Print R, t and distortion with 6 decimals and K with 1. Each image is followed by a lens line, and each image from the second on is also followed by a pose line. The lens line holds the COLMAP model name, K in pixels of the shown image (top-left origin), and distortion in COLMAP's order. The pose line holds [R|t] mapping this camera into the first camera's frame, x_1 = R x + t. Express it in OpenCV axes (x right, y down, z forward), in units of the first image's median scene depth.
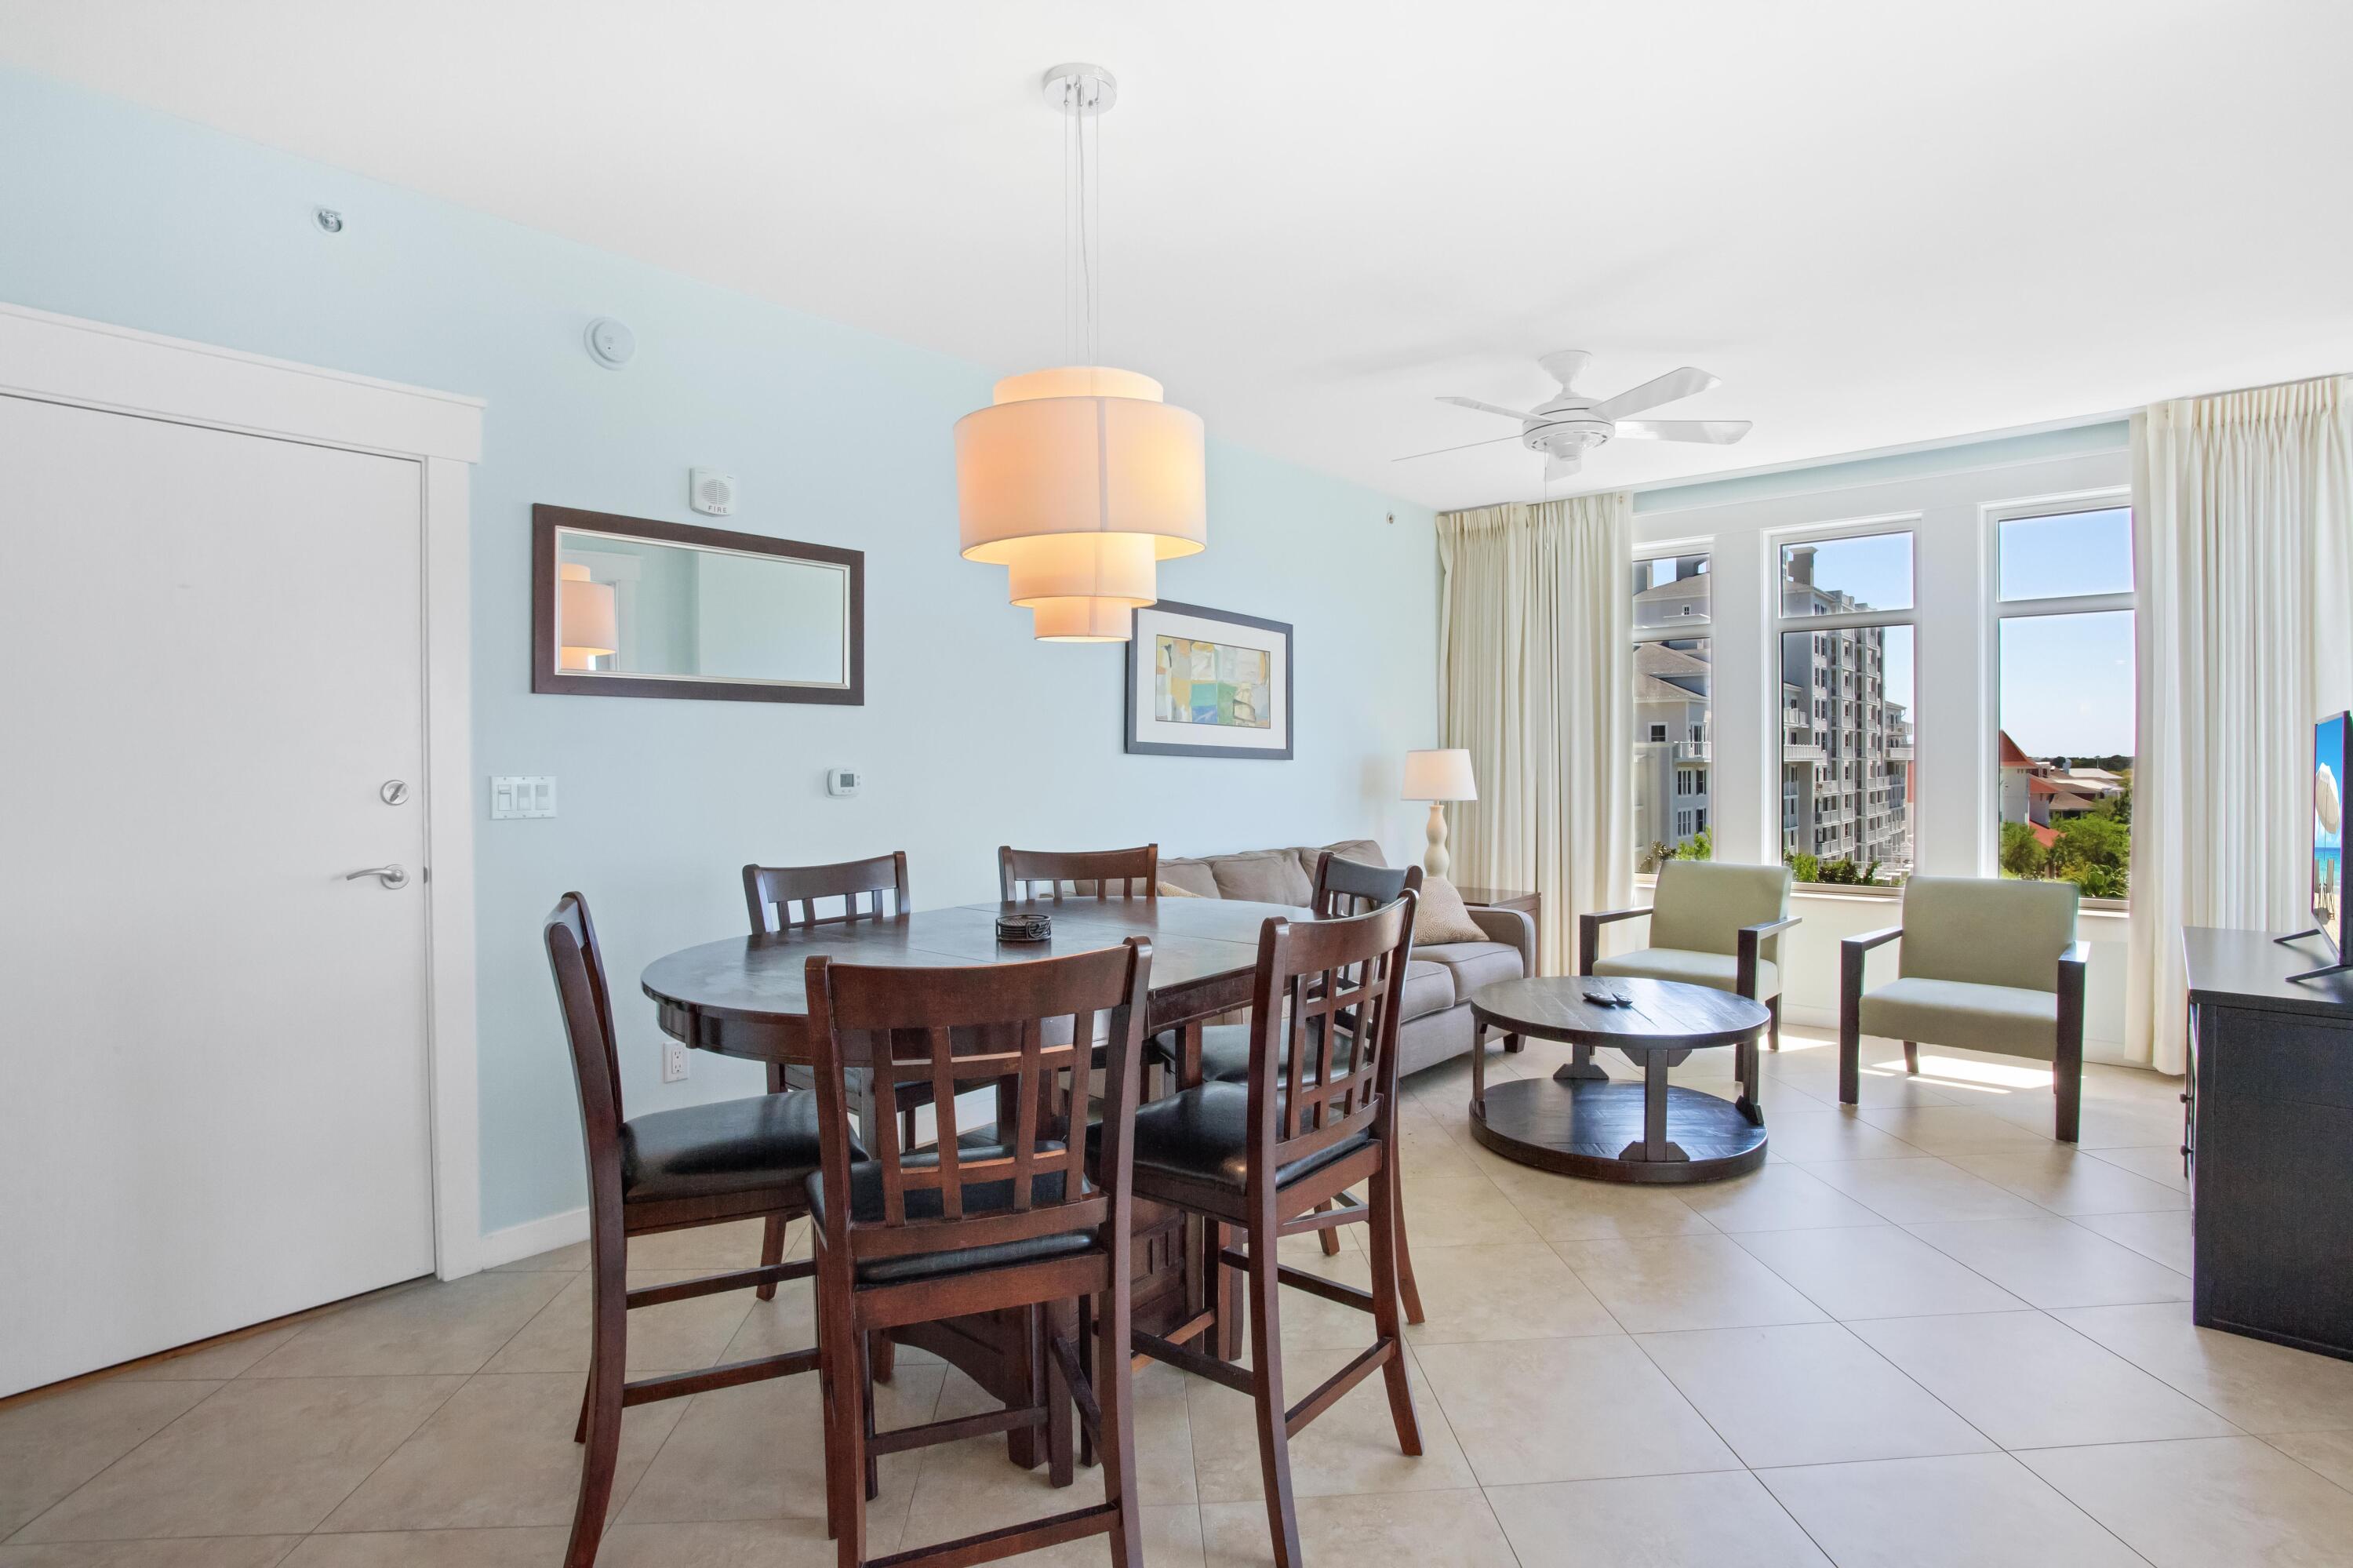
lens RADIAL K [[1289.5, 0, 1197.0], [0, 1289.5, 768.6], [0, 0, 1]] dist [-0.015639, 0.010583]
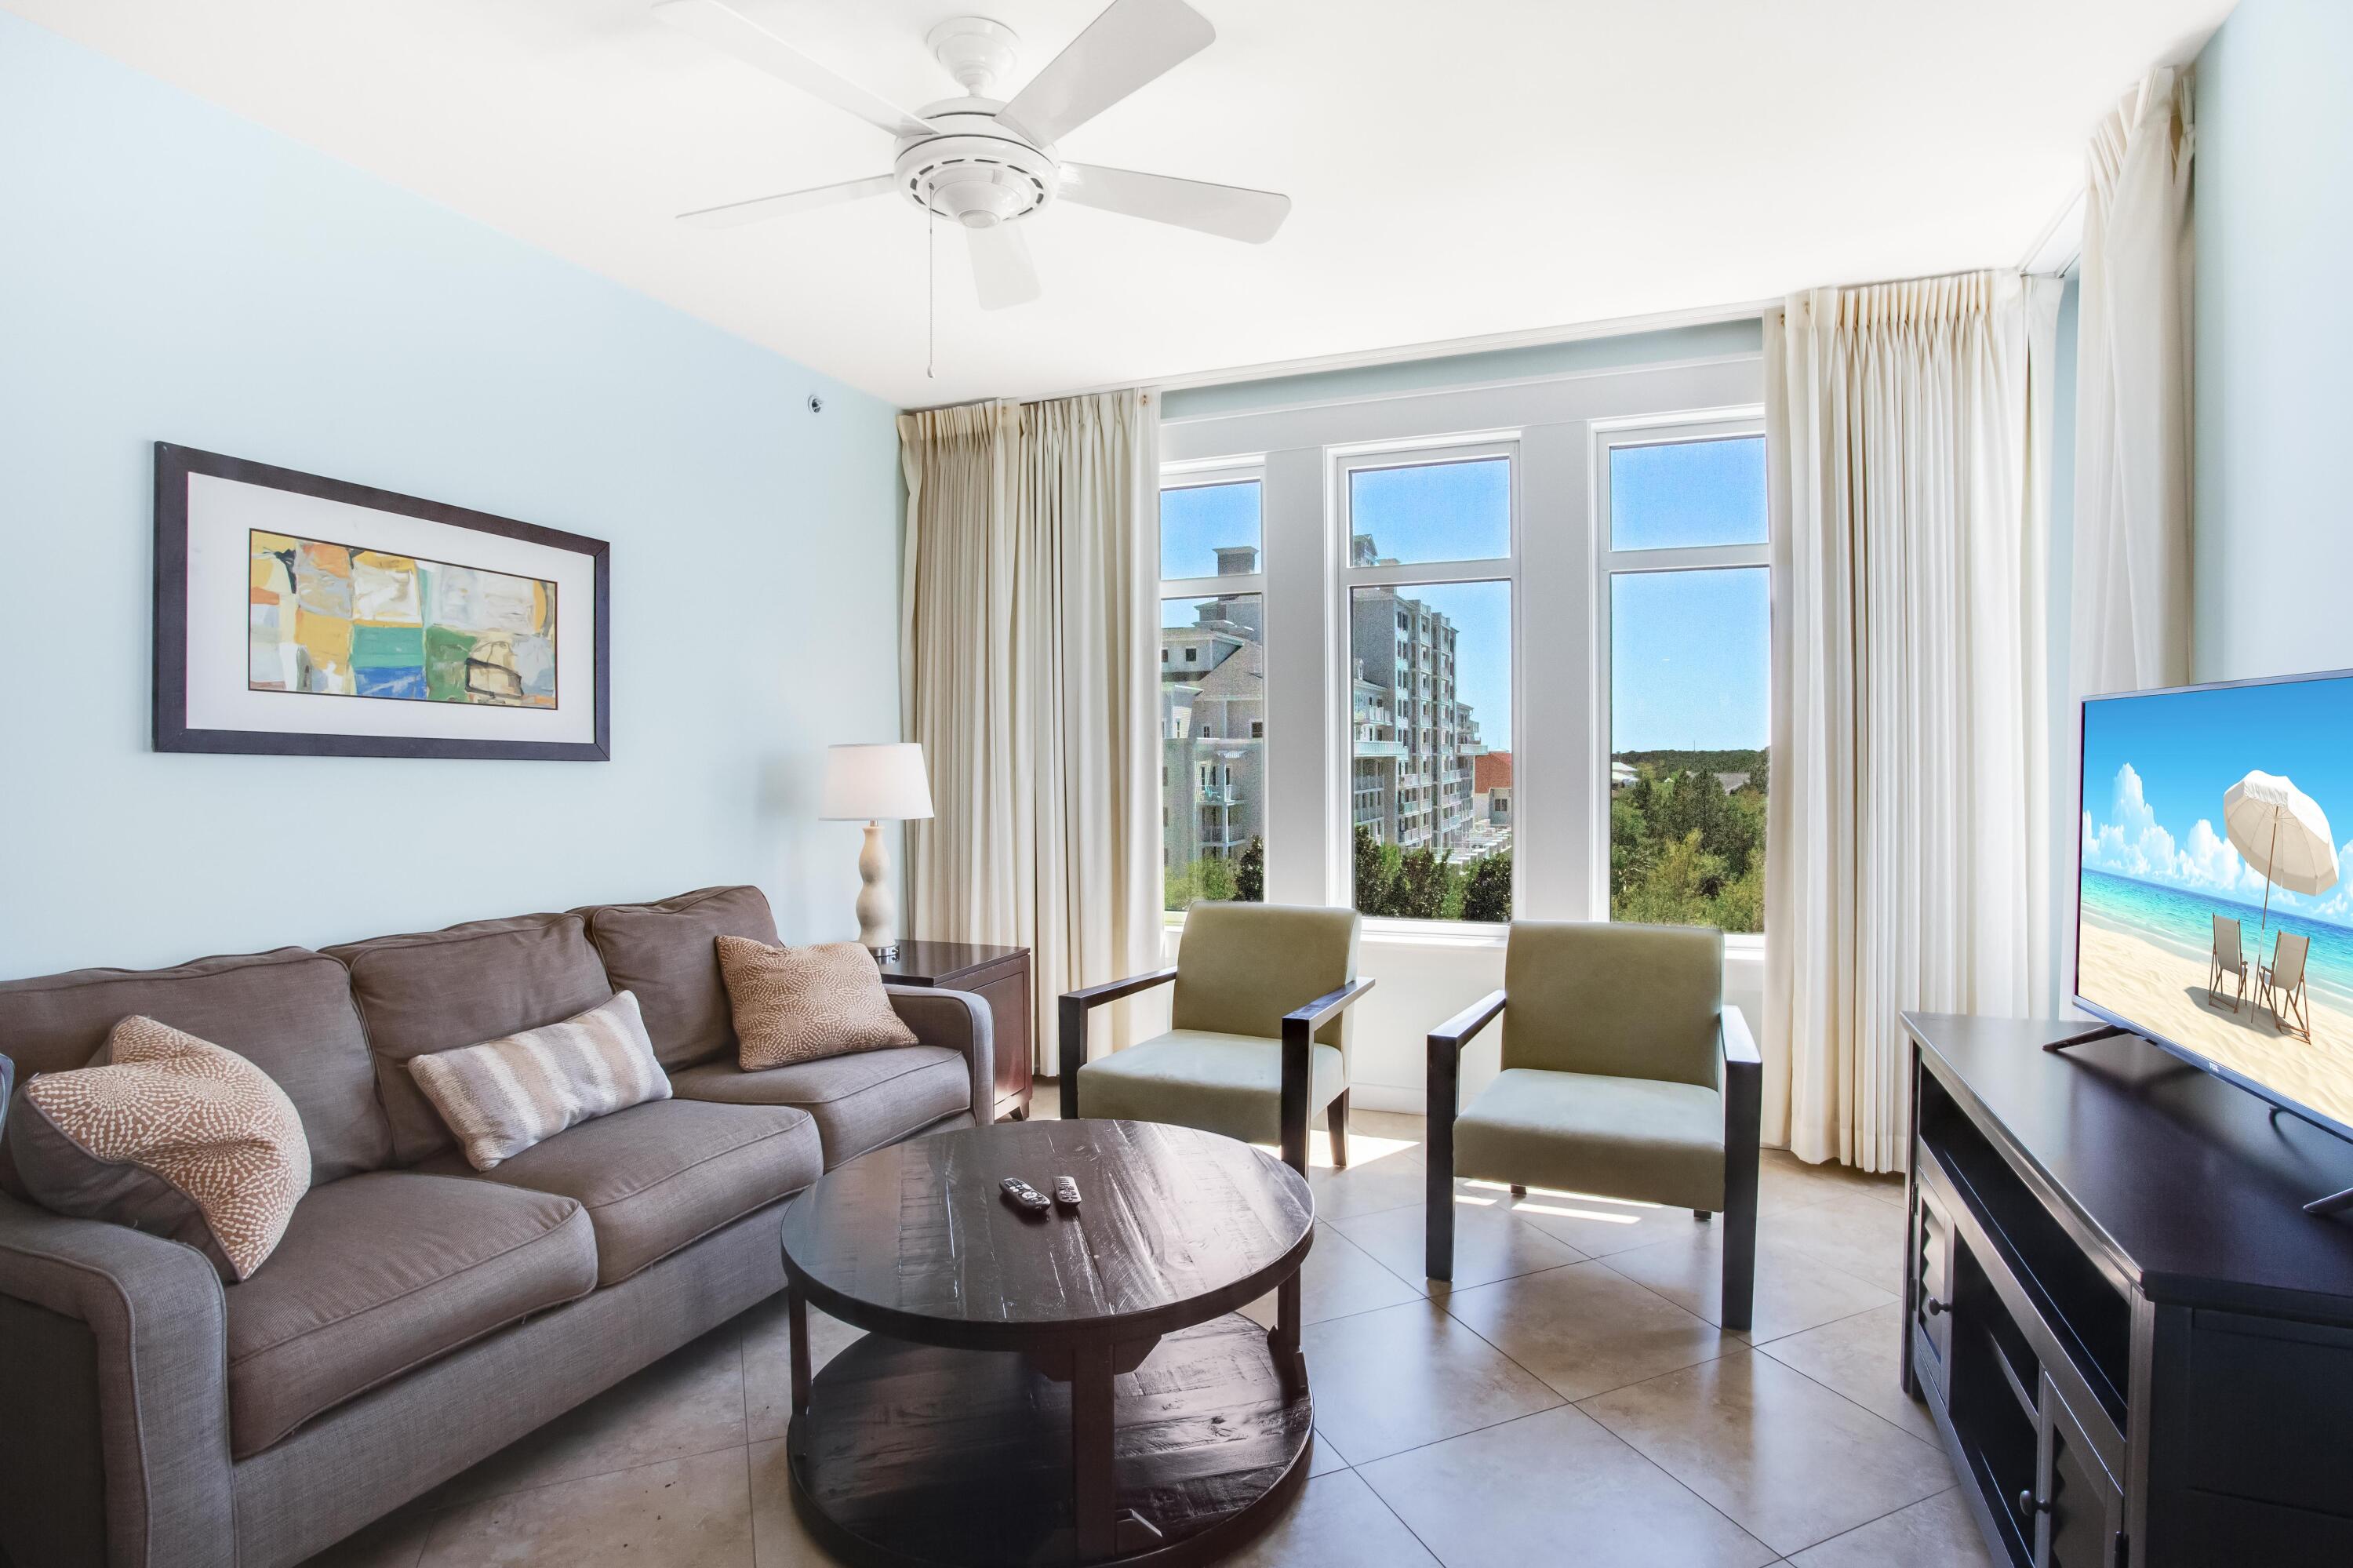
lens RADIAL K [[1289.5, 0, 1161.1], [0, 1289.5, 774.1], [0, 0, 1]] dist [-0.015639, 0.010583]
pose [[0.964728, -0.007843, 0.263132, 0.175098], [0.006142, 0.999955, 0.007284, -0.003539], [-0.263177, -0.005411, 0.964732, 0.354085]]
